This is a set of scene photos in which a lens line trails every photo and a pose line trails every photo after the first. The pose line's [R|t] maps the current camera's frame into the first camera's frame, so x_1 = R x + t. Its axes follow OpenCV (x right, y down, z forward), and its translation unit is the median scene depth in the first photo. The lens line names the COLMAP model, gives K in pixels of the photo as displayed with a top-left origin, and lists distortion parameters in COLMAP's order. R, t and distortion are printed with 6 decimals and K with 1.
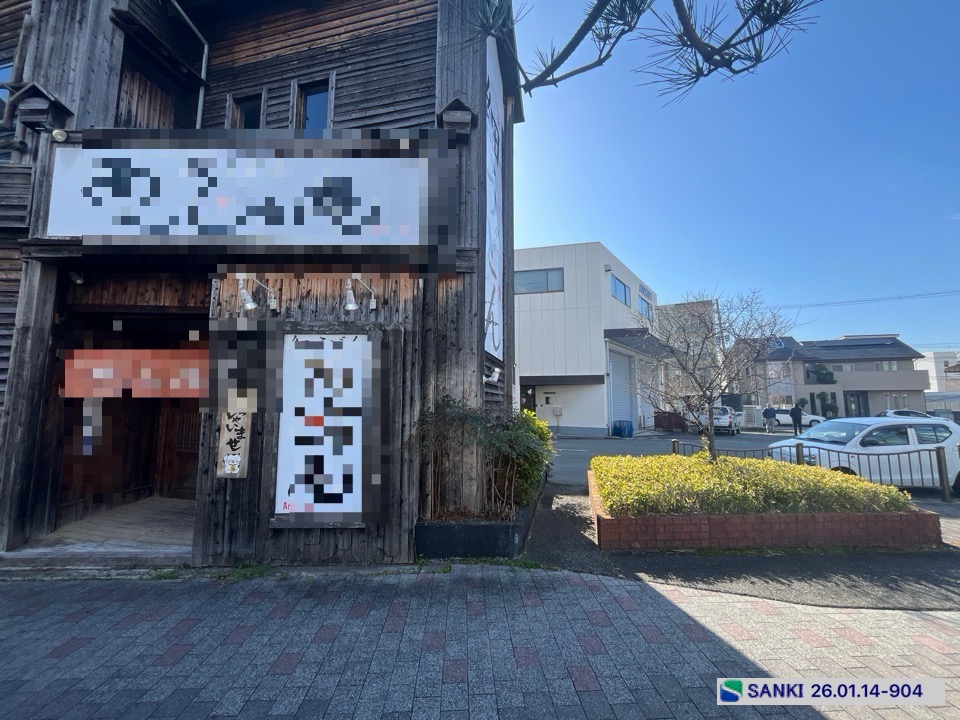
lens RADIAL K [[390.1, 0, 477.5], [0, 390.1, 360.9], [0, 0, 1]] dist [-0.002497, 0.000072]
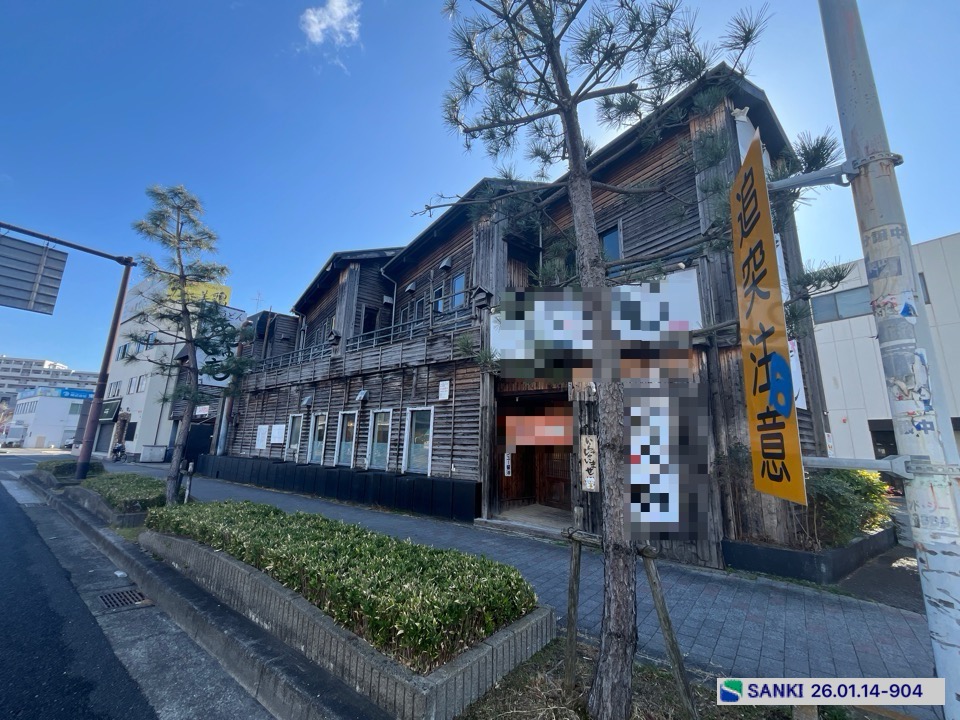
lens RADIAL K [[390.1, 0, 477.5], [0, 390.1, 360.9], [0, 0, 1]] dist [-0.002497, 0.000072]
pose [[0.760968, -0.122697, -0.637082, 0.124590], [0.047103, 0.989811, -0.134368, -0.049041], [0.647077, 0.072241, 0.758994, -0.574177]]
